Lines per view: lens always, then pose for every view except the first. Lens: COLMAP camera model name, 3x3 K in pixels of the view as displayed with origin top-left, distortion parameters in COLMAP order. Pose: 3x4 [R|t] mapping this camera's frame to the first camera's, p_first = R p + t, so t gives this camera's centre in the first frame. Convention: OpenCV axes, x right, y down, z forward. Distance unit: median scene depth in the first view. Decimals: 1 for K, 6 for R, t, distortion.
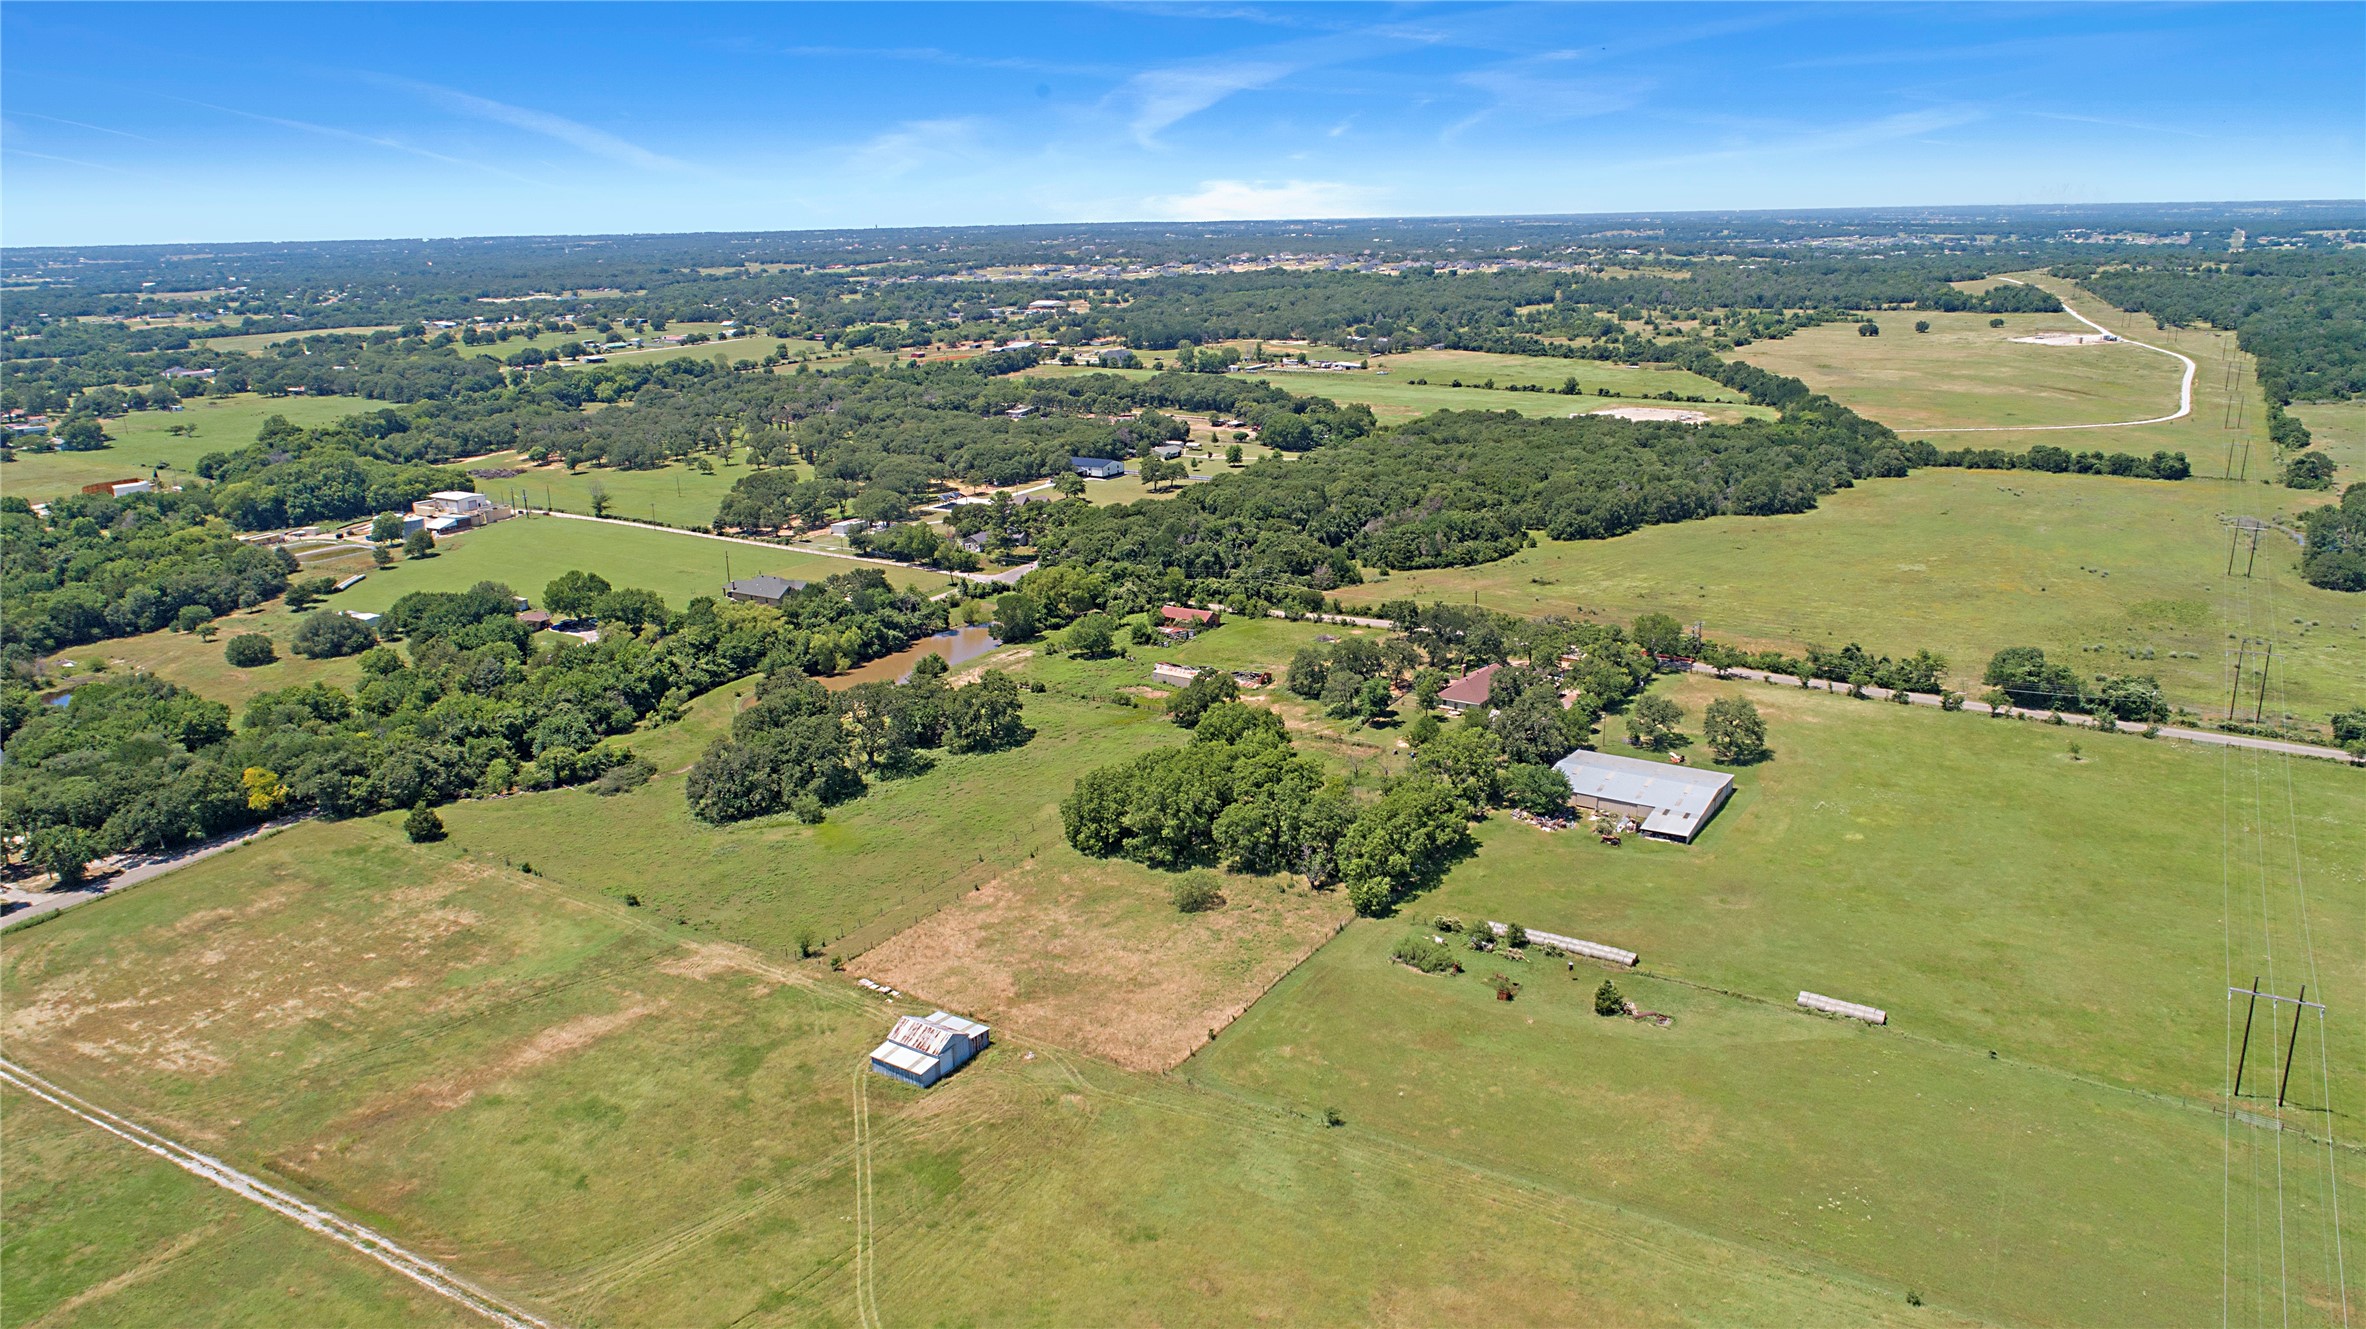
lens RADIAL K [[1587.1, 0, 1181.4], [0, 1587.1, 663.4], [0, 0, 1]] dist [-0.011743, -0.001856]
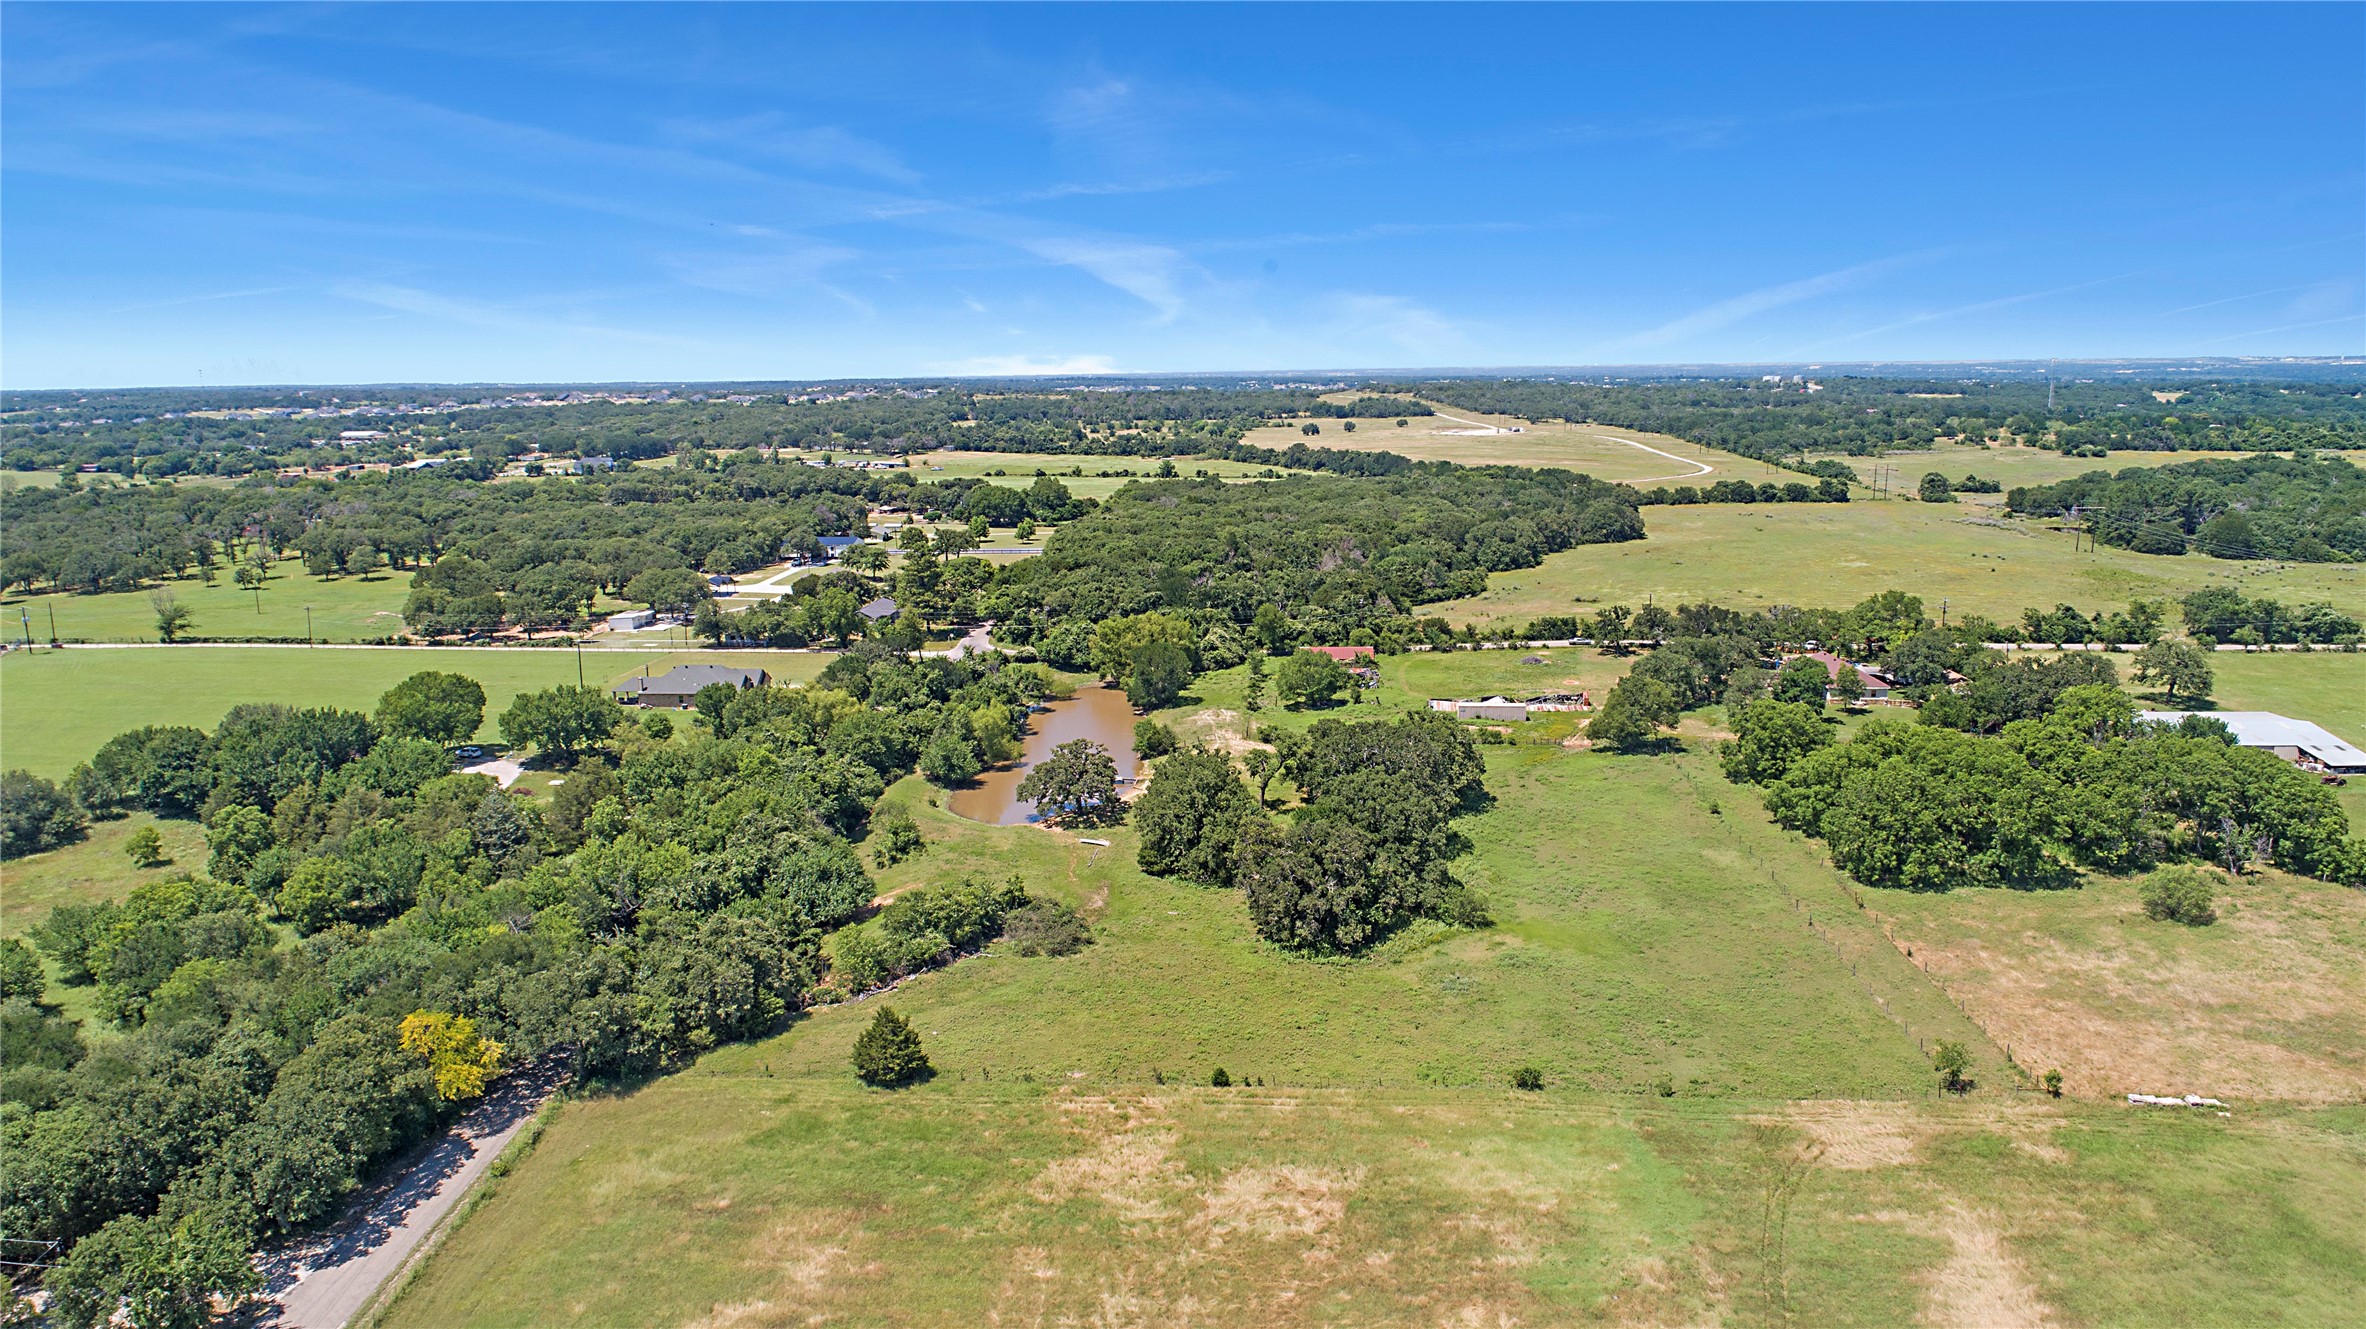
lens RADIAL K [[1587.1, 0, 1185.5], [0, 1587.1, 667.7], [0, 0, 1]] dist [-0.011743, -0.001856]
pose [[0.877233, -0.081816, 0.473042, -0.352050], [0.127916, 0.989583, -0.066059, 0.014853], [-0.462709, 0.118459, 0.878560, 0.280471]]
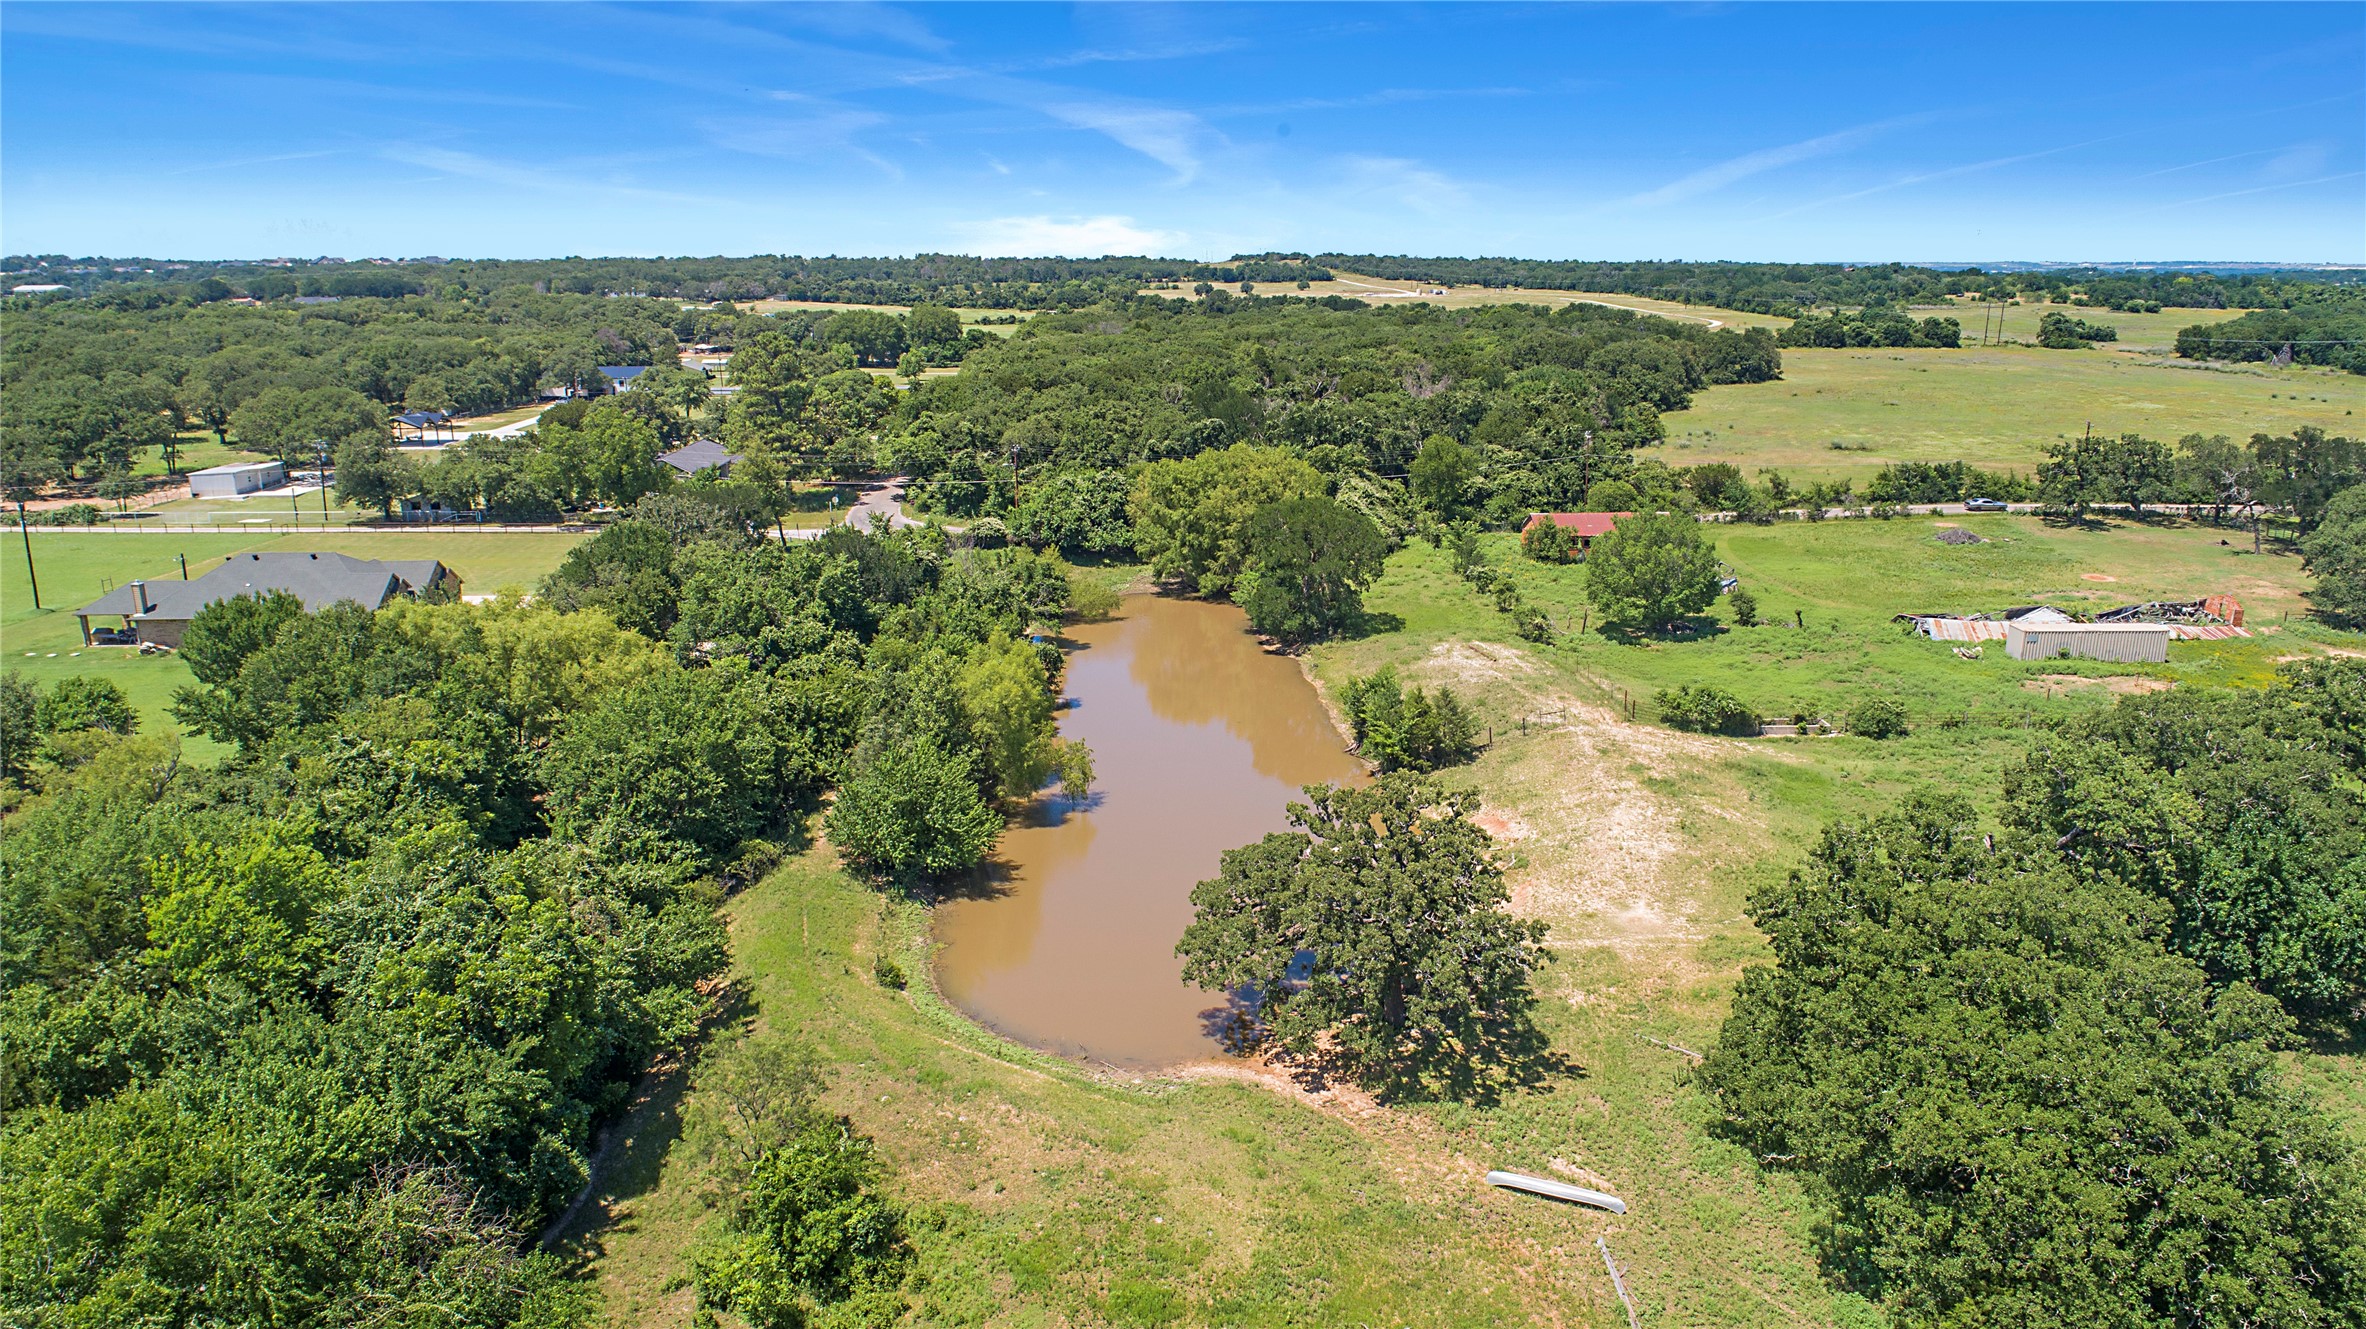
lens RADIAL K [[1587.1, 0, 1187.3], [0, 1587.1, 663.2], [0, 0, 1]] dist [-0.011743, -0.001856]
pose [[0.820780, -0.121233, 0.558232, -0.256544], [0.141120, 0.989964, 0.007501, -0.011285], [-0.553539, 0.072621, 0.829651, 0.586373]]
